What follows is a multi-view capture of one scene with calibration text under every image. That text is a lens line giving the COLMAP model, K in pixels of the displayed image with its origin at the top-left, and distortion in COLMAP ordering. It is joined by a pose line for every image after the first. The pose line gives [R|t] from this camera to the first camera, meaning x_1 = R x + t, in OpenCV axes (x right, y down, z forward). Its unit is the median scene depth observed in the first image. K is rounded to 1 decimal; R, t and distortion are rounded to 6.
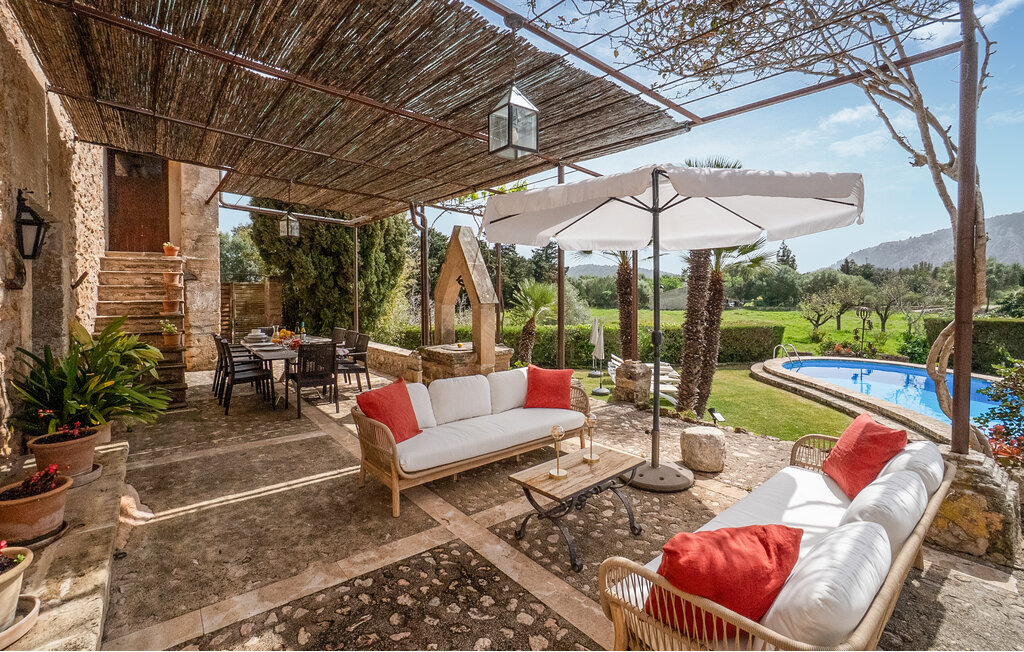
lens RADIAL K [[456.8, 0, 514.6], [0, 456.8, 297.6], [0, 0, 1]] dist [-0.048876, 0.012361]
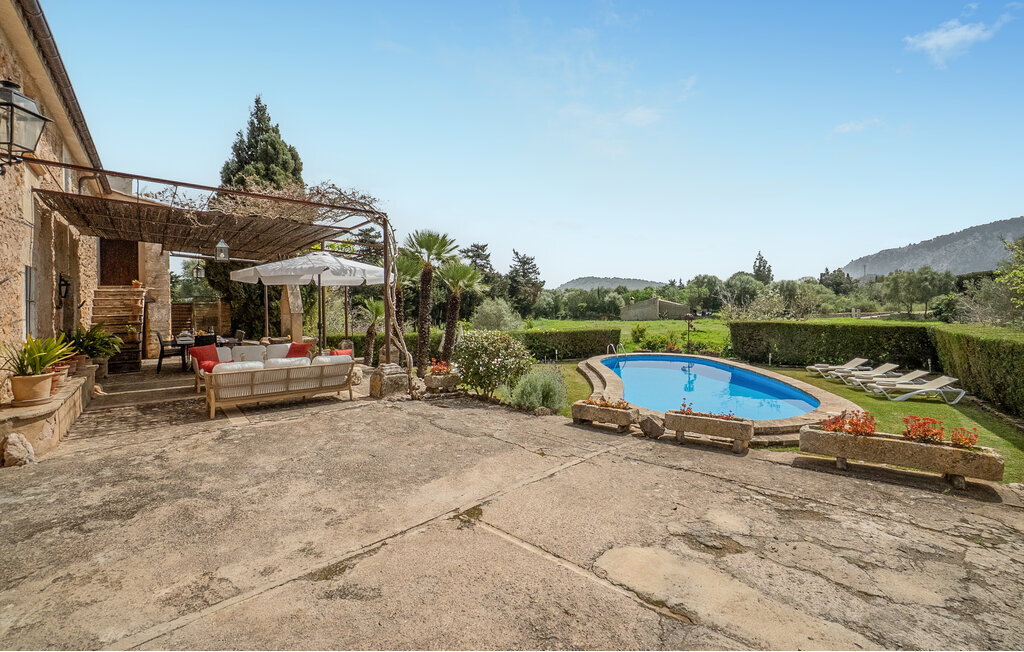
lens RADIAL K [[456.8, 0, 515.1], [0, 456.8, 299.3], [0, 0, 1]] dist [-0.048876, 0.012361]
pose [[0.999857, -0.016340, -0.004368, 0.610565], [0.016219, 0.999520, -0.026401, 0.014010], [0.004797, 0.026326, 0.999642, -0.612710]]
